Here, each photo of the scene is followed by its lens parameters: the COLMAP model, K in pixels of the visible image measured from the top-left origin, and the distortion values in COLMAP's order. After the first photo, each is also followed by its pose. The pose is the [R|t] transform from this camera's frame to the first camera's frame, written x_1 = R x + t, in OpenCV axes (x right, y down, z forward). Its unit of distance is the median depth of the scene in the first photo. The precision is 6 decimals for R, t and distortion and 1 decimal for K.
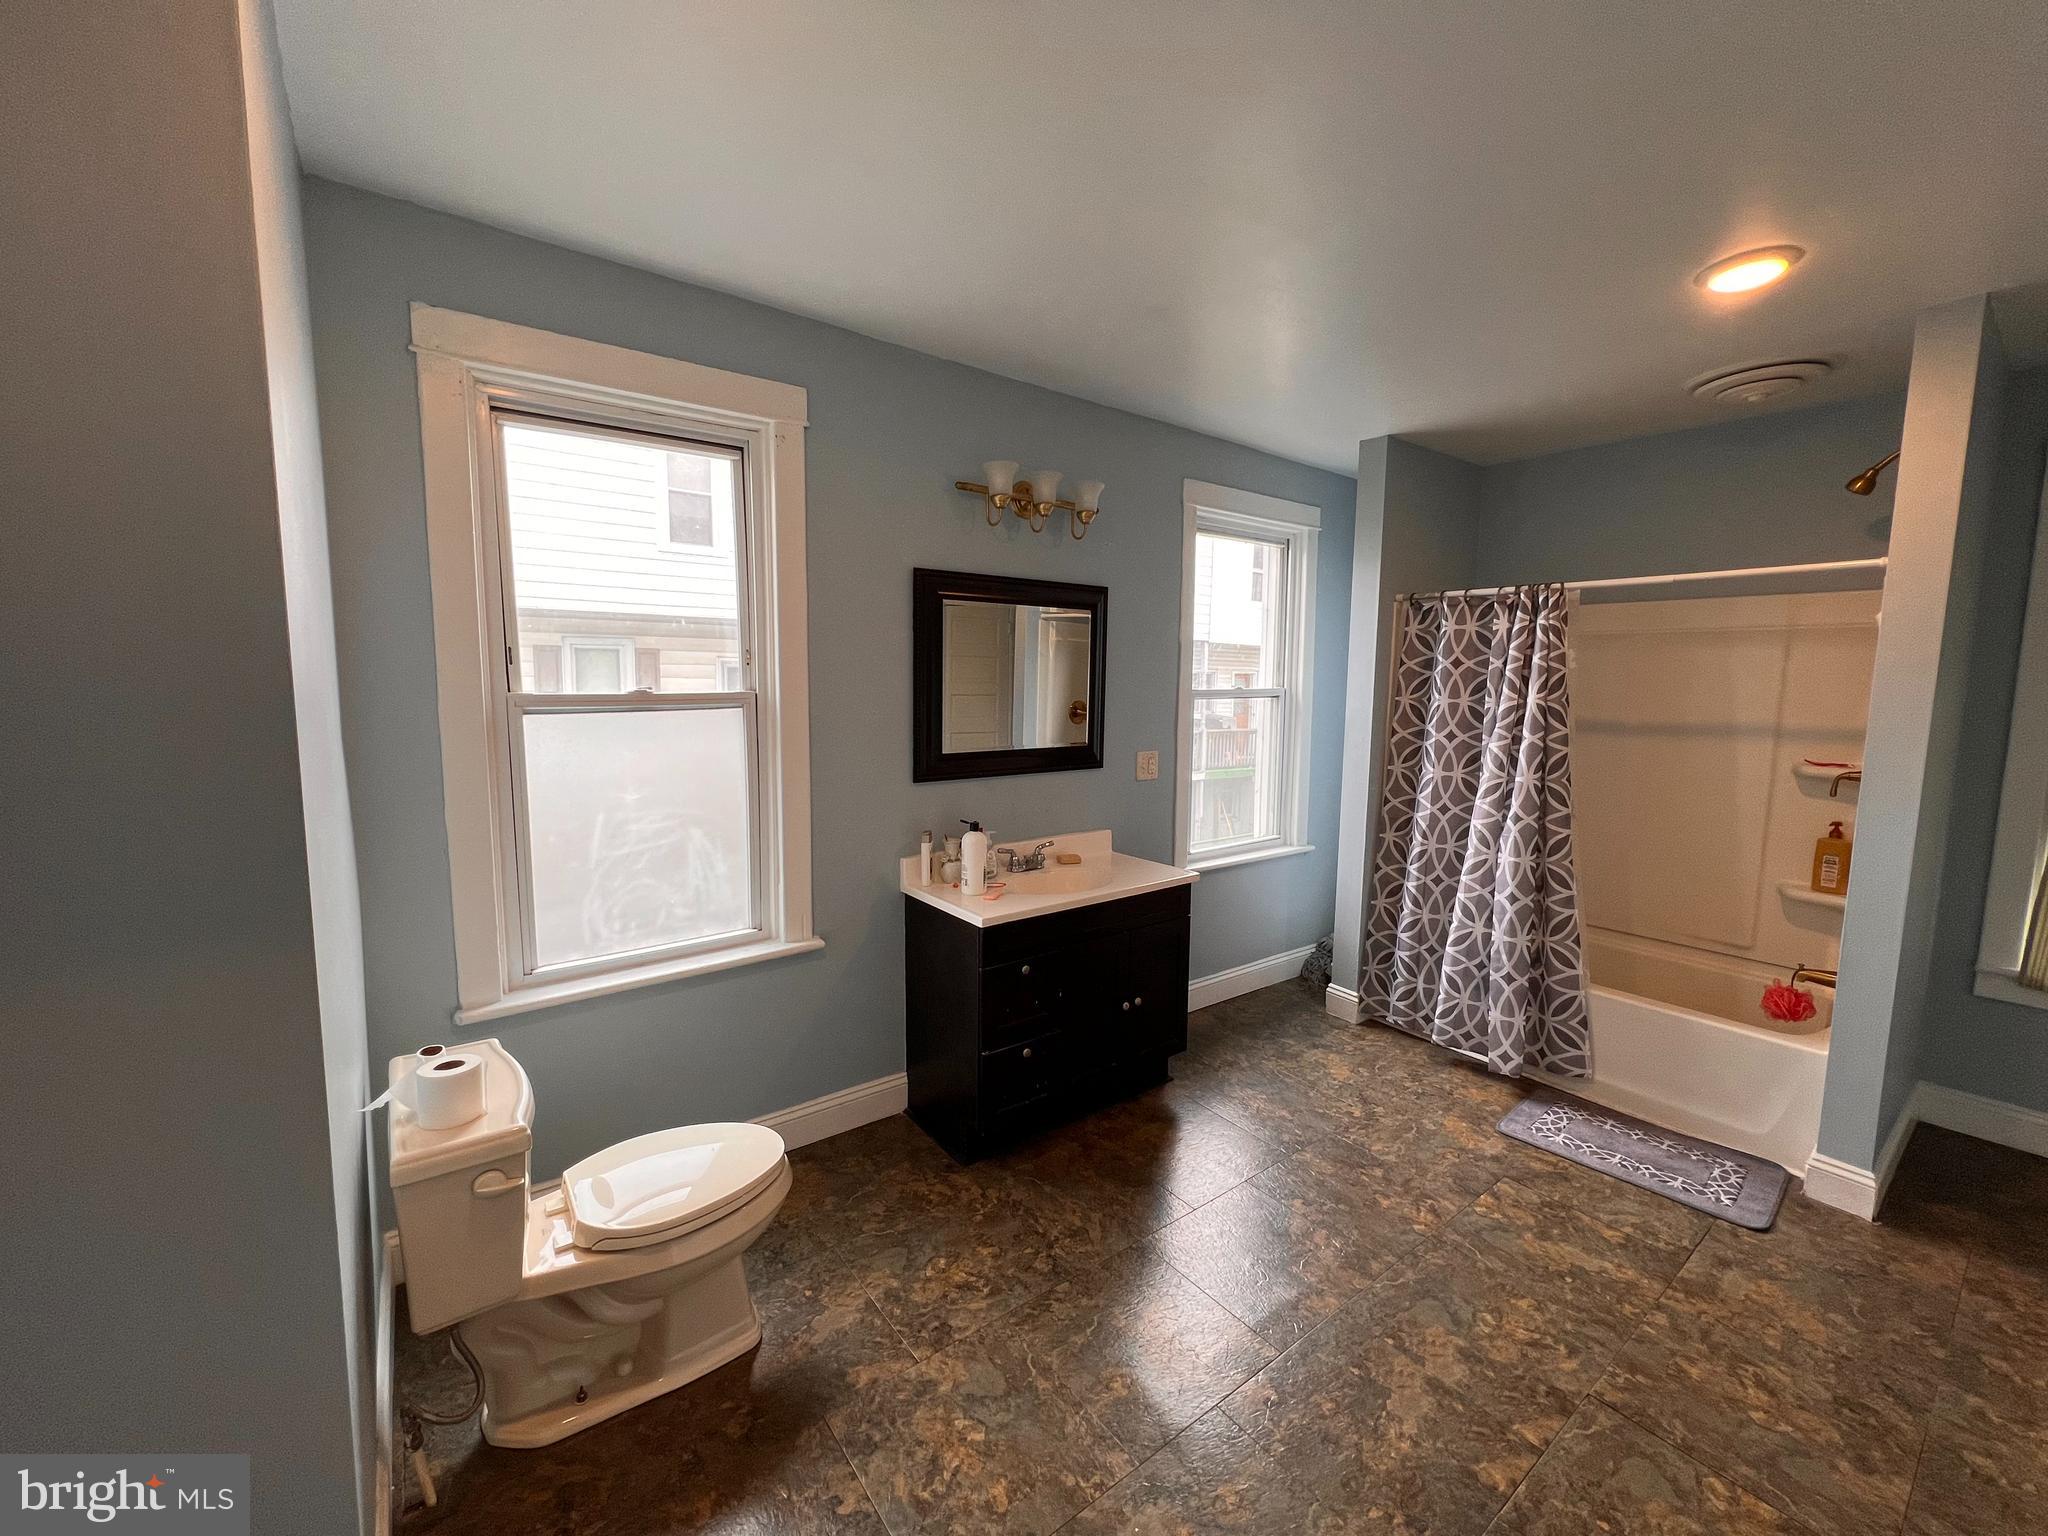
lens RADIAL K [[821.4, 0, 1025.4], [0, 821.4, 768.6], [0, 0, 1]] dist [-0.002308, 0.000602]
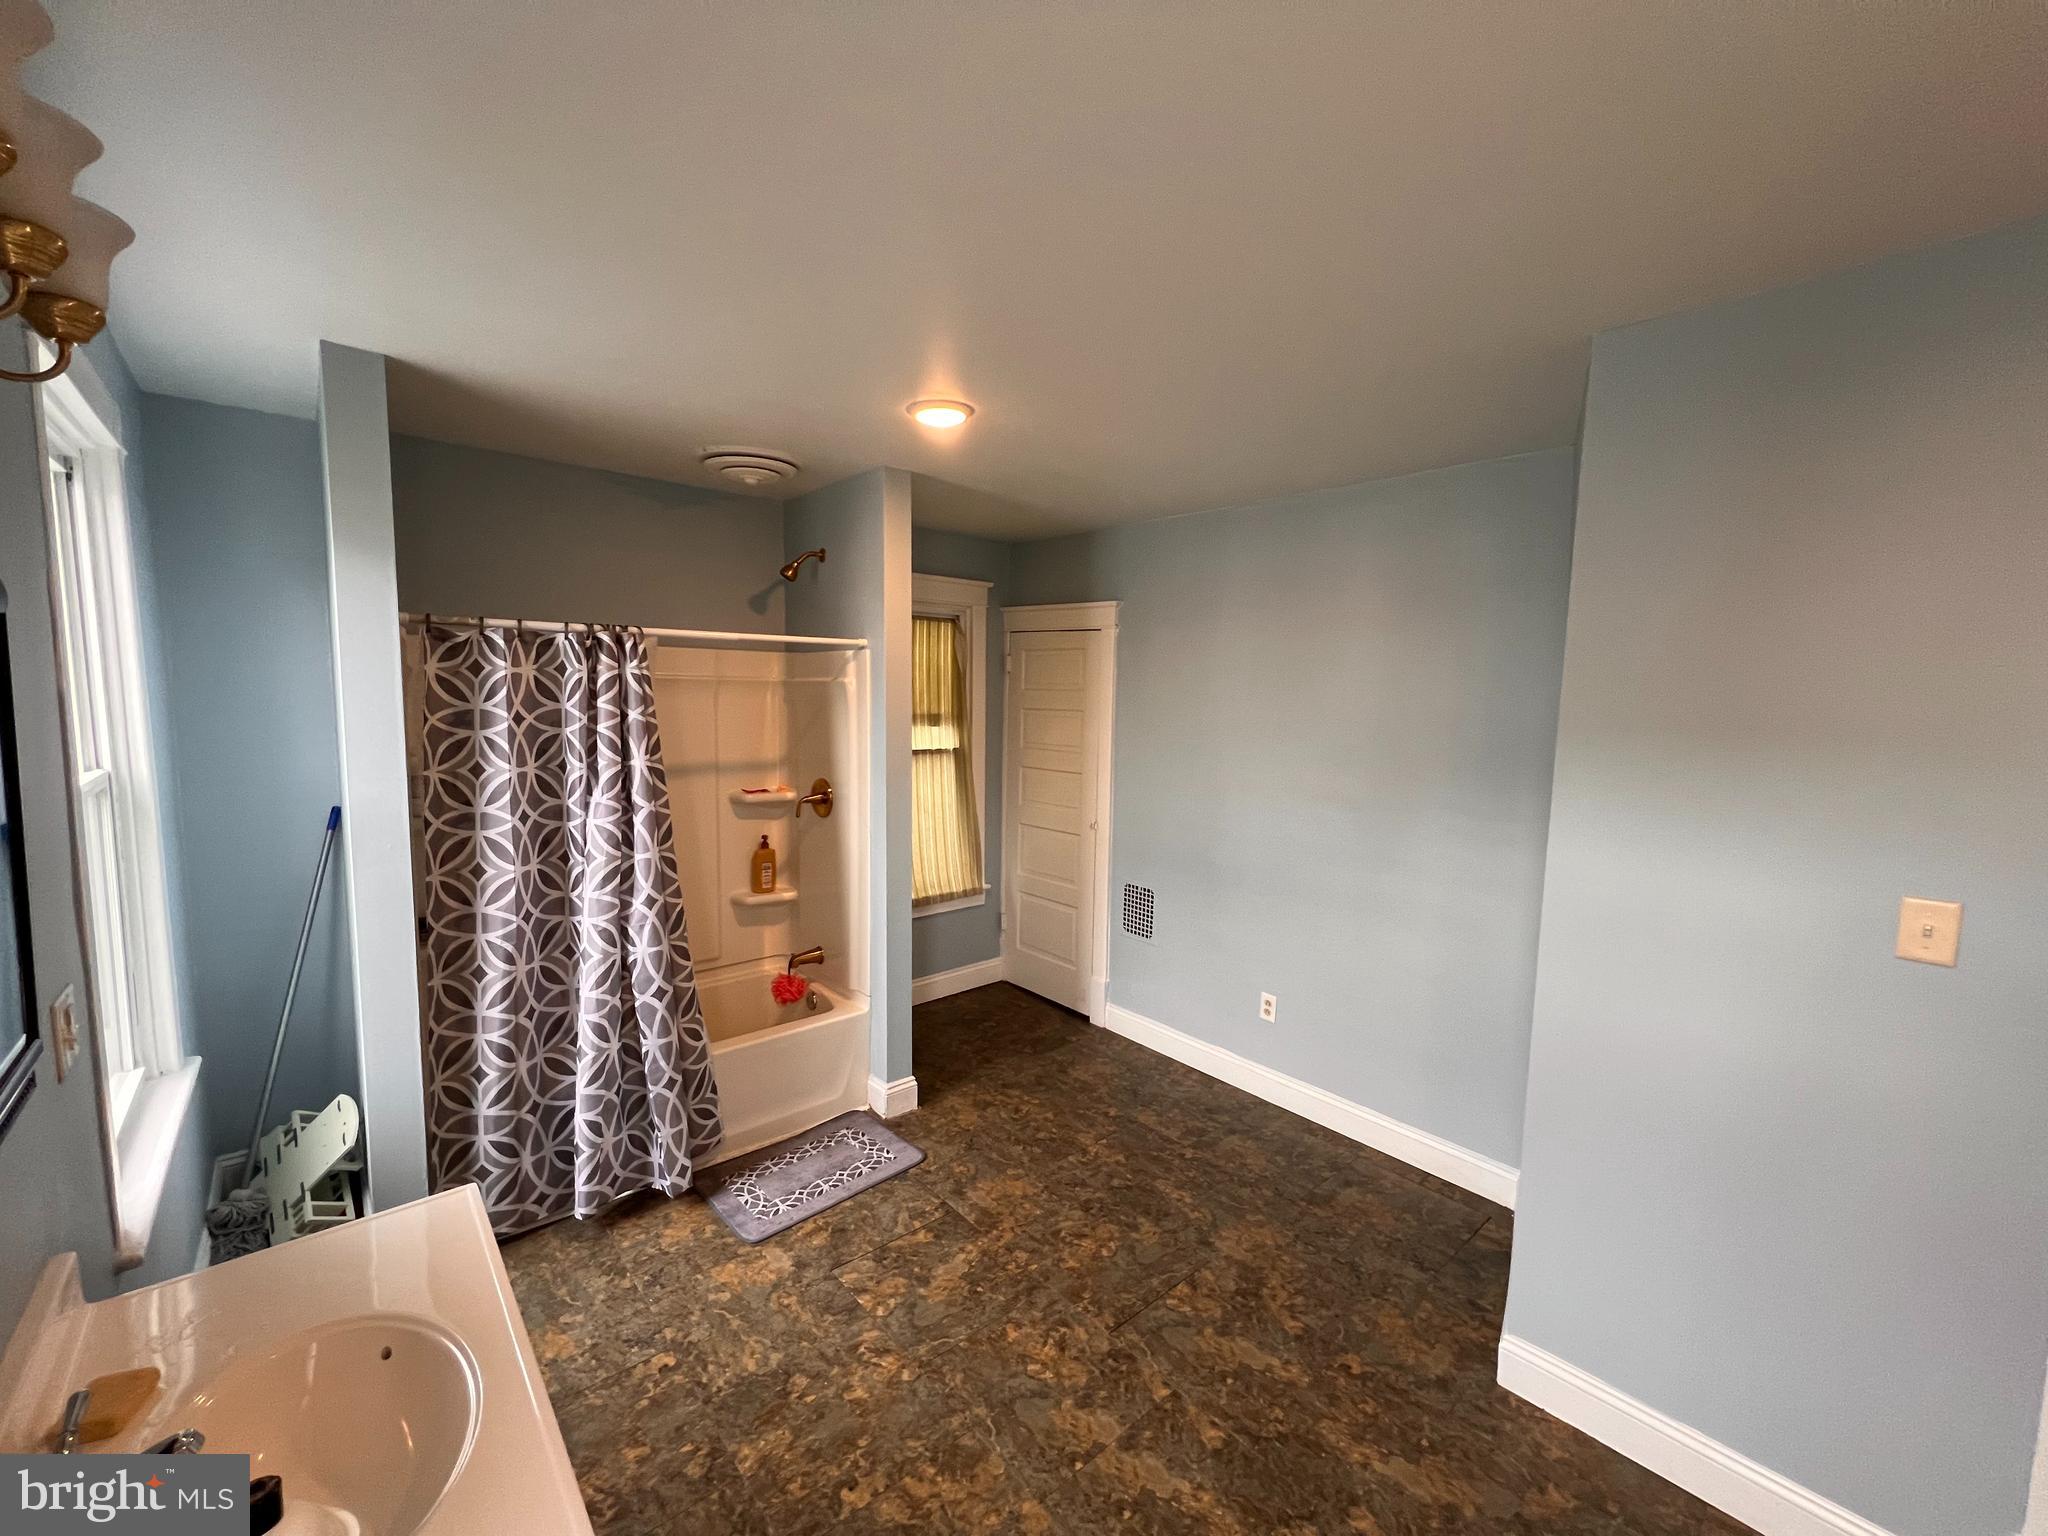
lens RADIAL K [[821.4, 0, 1027.8], [0, 821.4, 765.3], [0, 0, 1]] dist [-0.002308, 0.000602]
pose [[-0.059351, -0.101676, 0.993046, -0.261349], [0.095846, 0.989623, 0.107054, -0.134359], [-0.993625, 0.101533, -0.048990, 0.644147]]
